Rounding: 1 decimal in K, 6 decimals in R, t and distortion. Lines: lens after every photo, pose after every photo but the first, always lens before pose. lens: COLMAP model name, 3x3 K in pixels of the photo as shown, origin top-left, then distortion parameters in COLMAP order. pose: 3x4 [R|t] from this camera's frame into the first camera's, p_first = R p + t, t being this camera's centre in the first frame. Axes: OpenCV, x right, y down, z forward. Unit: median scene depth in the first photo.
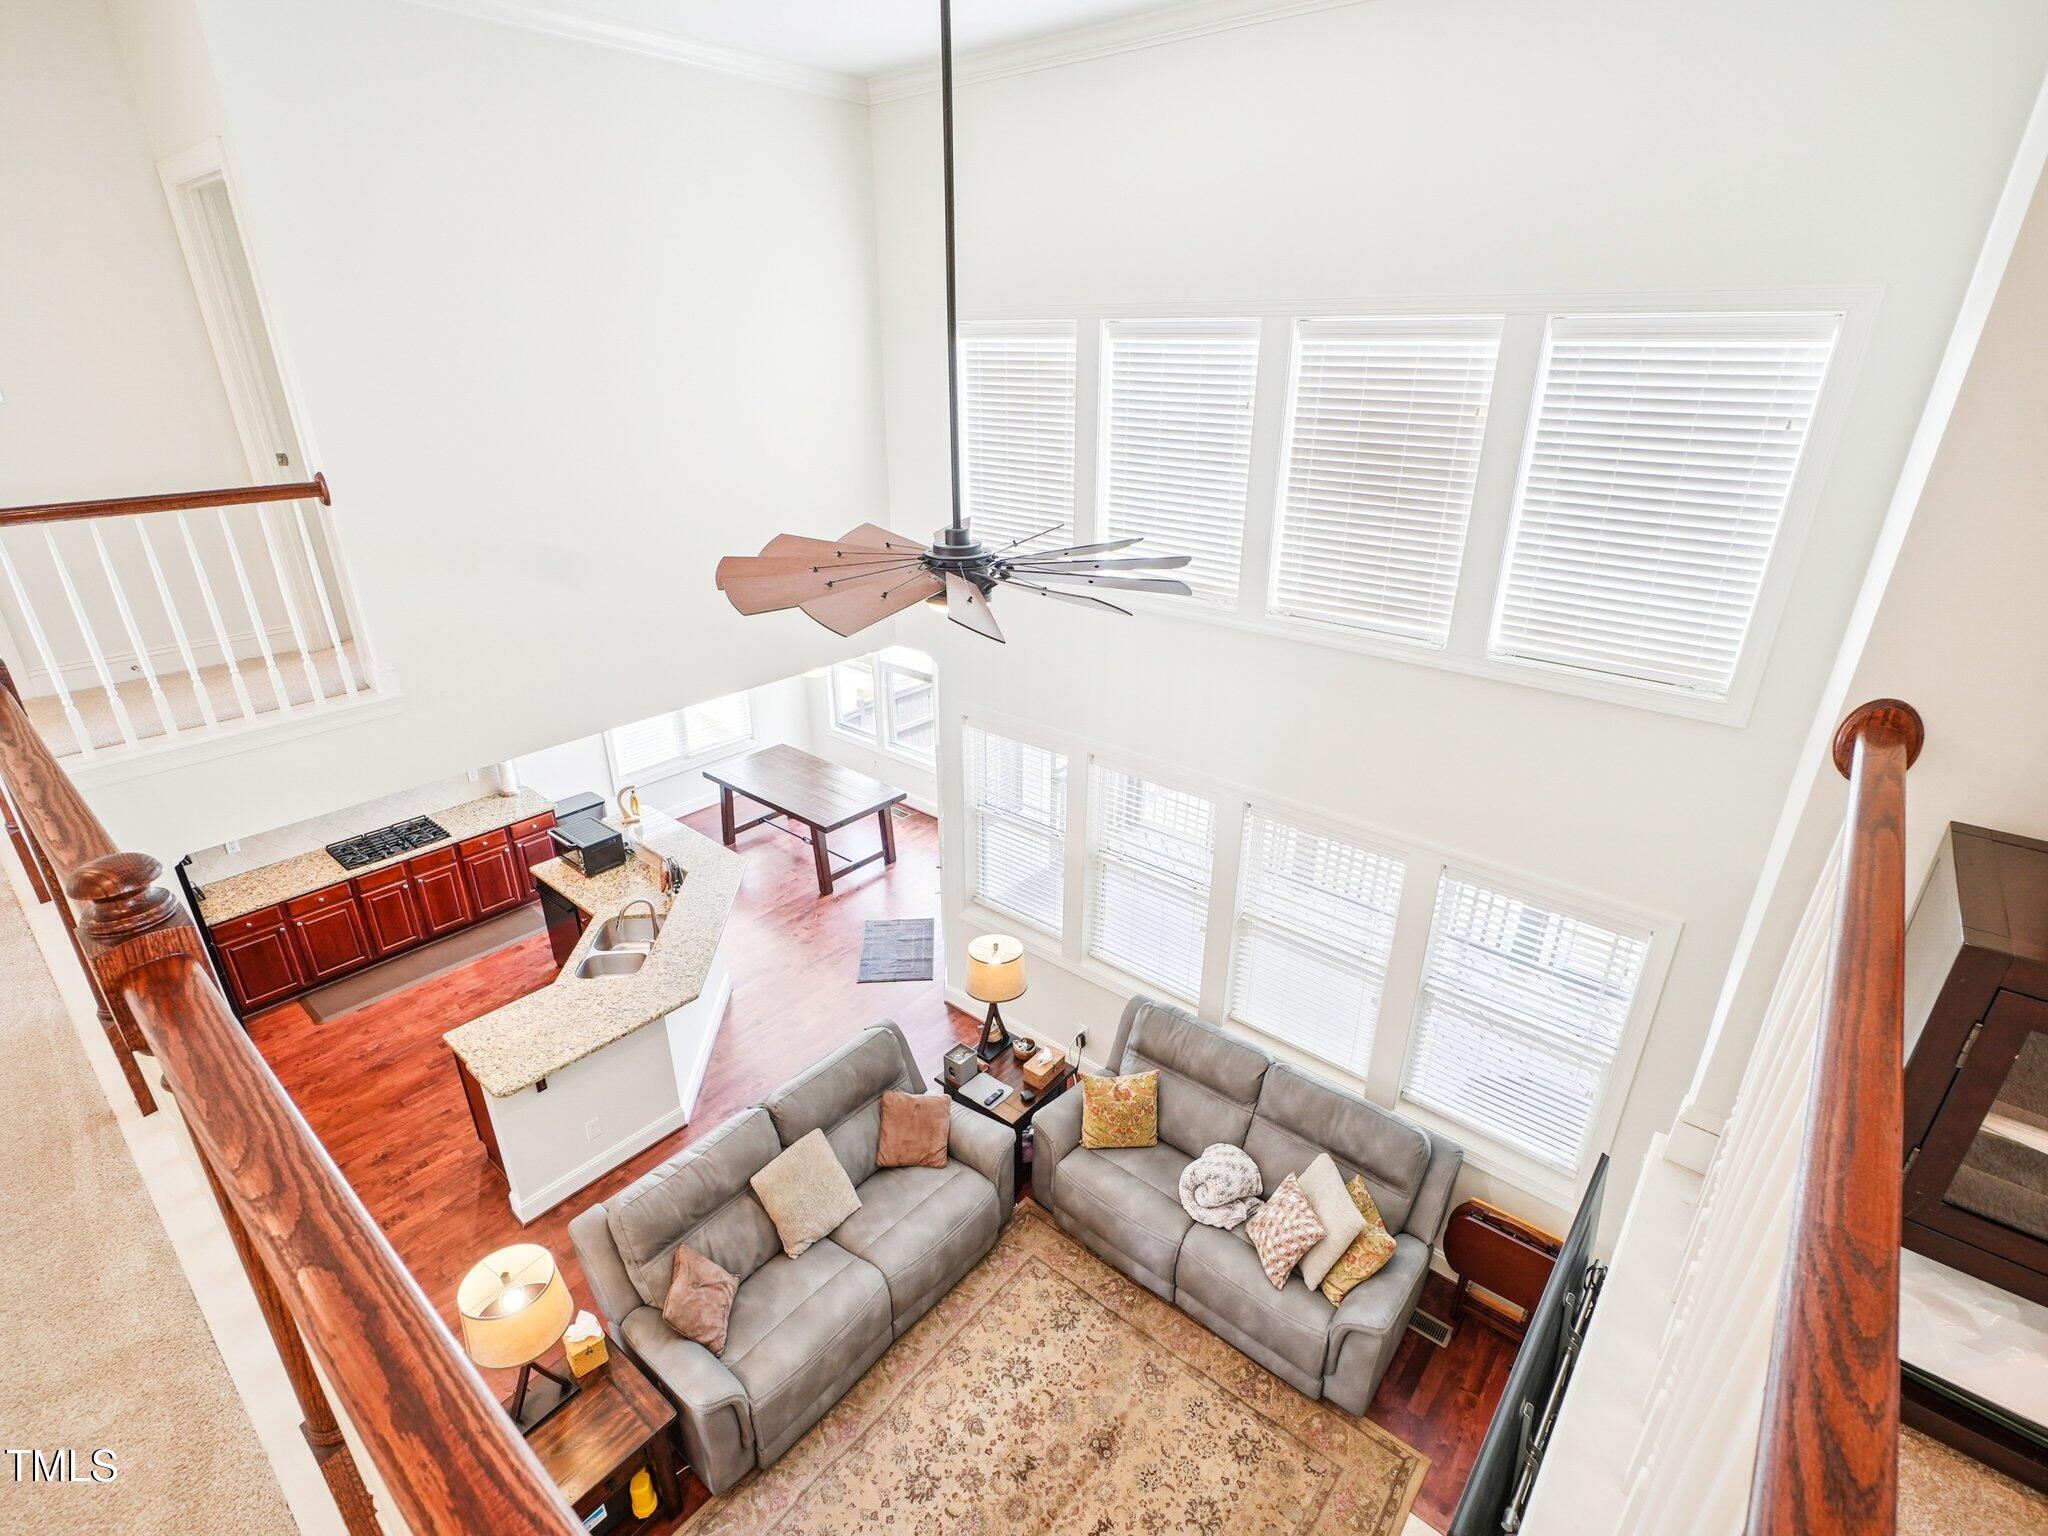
lens RADIAL K [[991.1, 0, 1023.5], [0, 991.1, 767.5], [0, 0, 1]] dist [-0.009117, 0.000009]
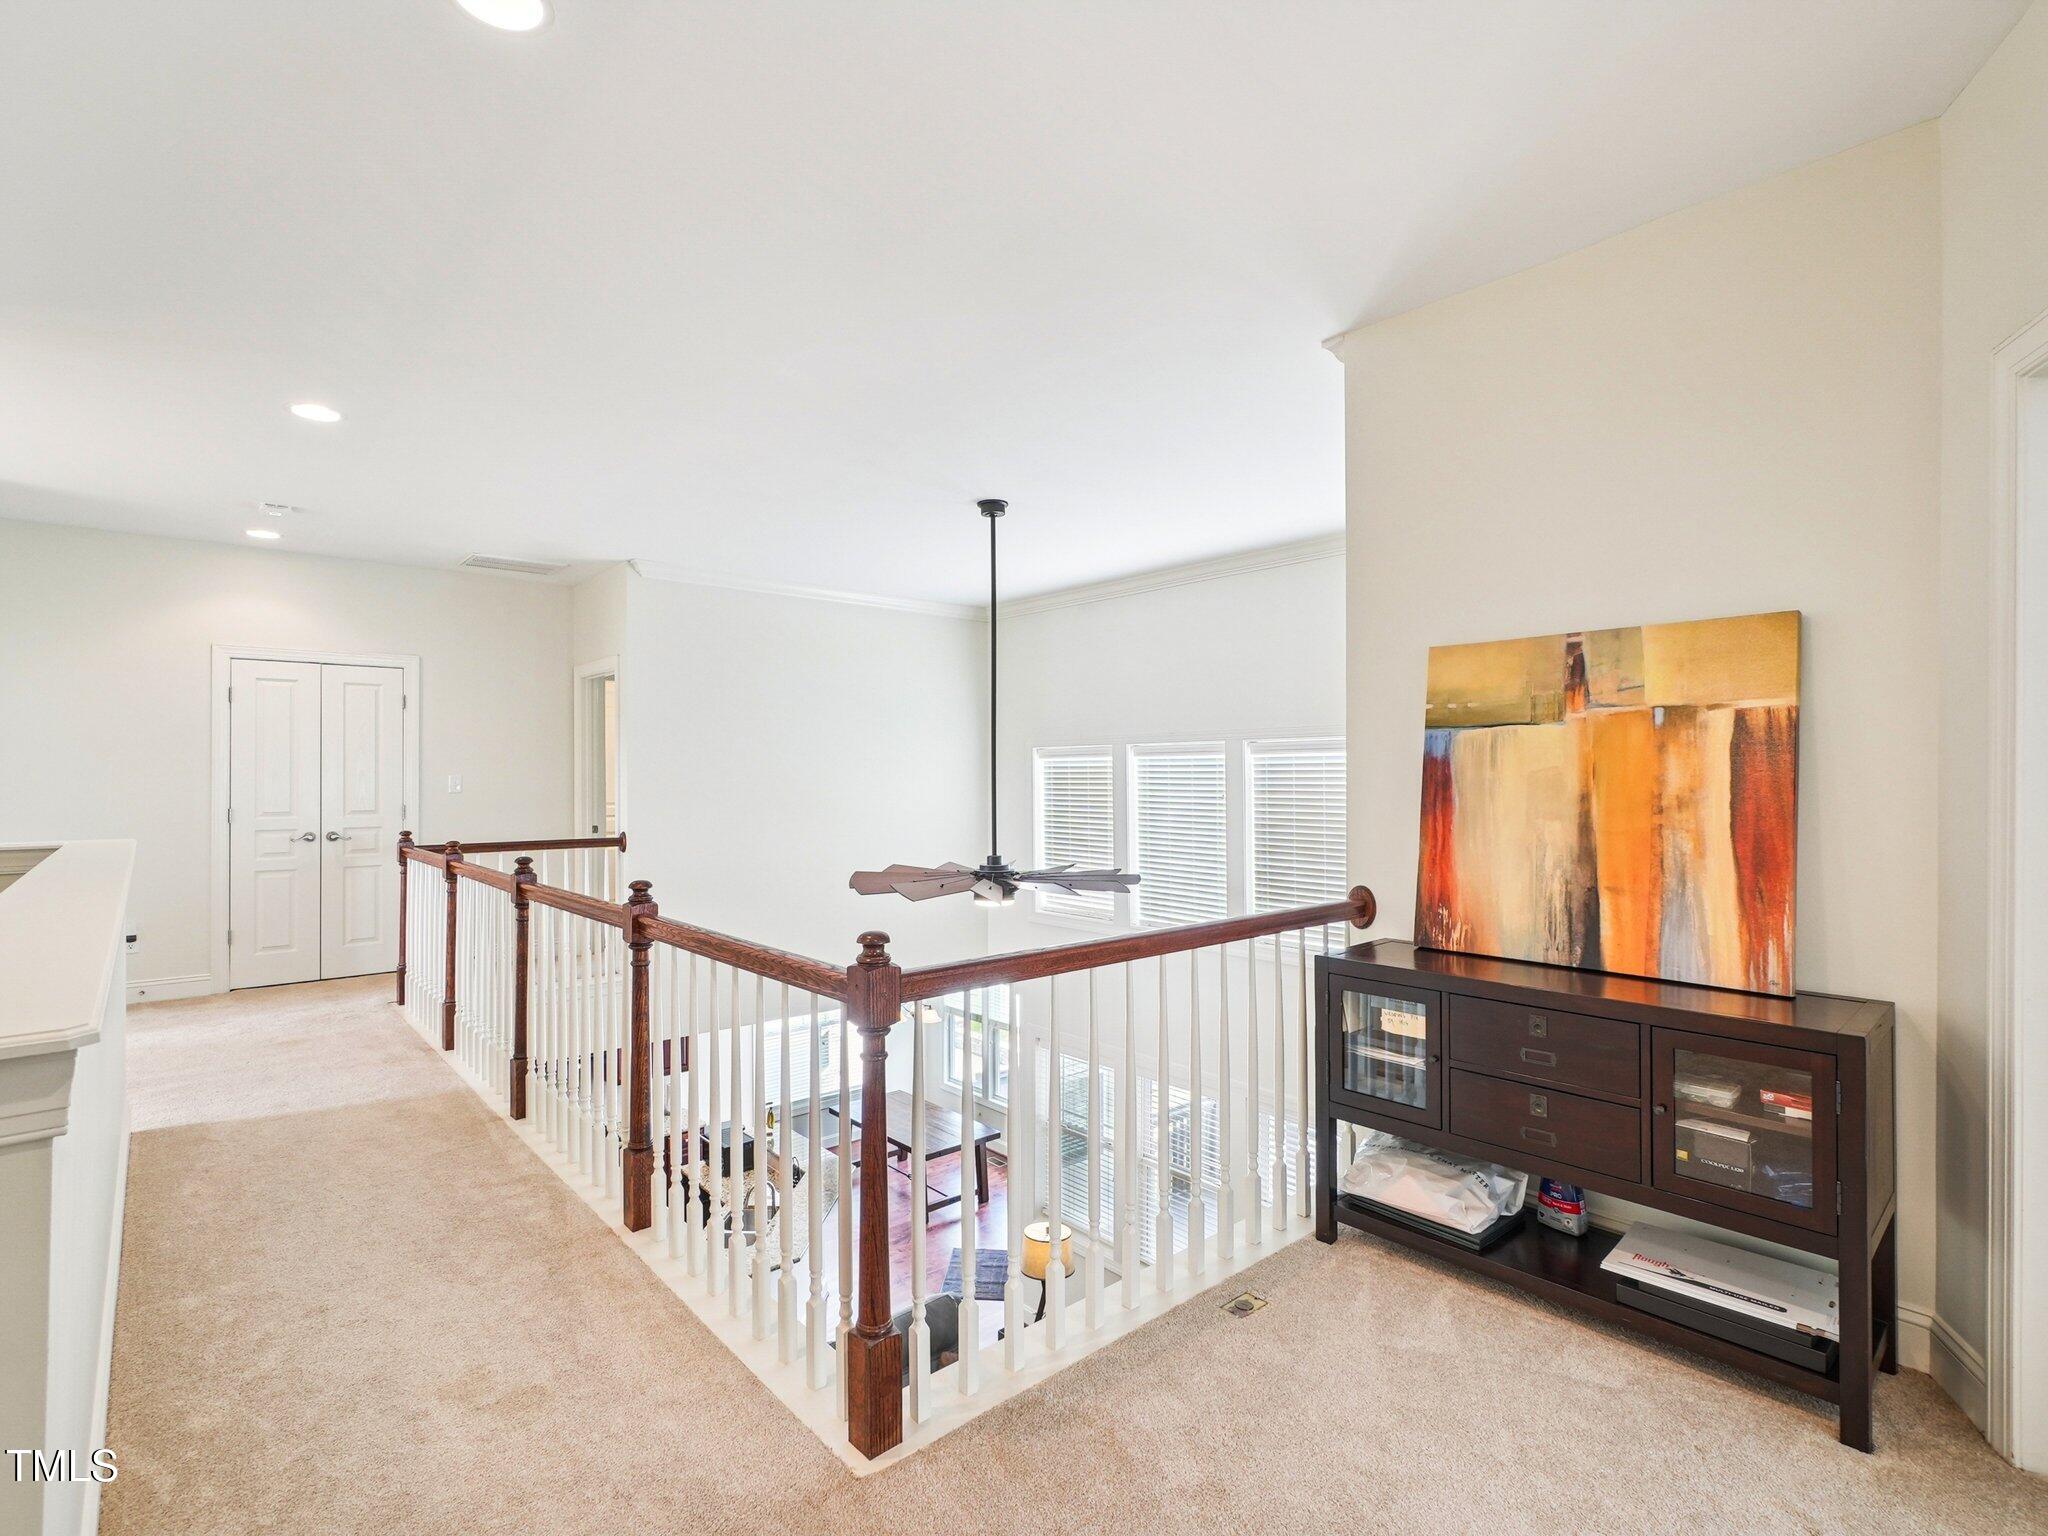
lens RADIAL K [[991.1, 0, 1022.2], [0, 991.1, 768.0], [0, 0, 1]] dist [-0.009117, 0.000009]
pose [[0.989087, -0.006618, -0.147185, 0.158892], [-0.053267, 0.915351, -0.399117, 0.200623], [0.137367, 0.402602, 0.905009, -0.388395]]
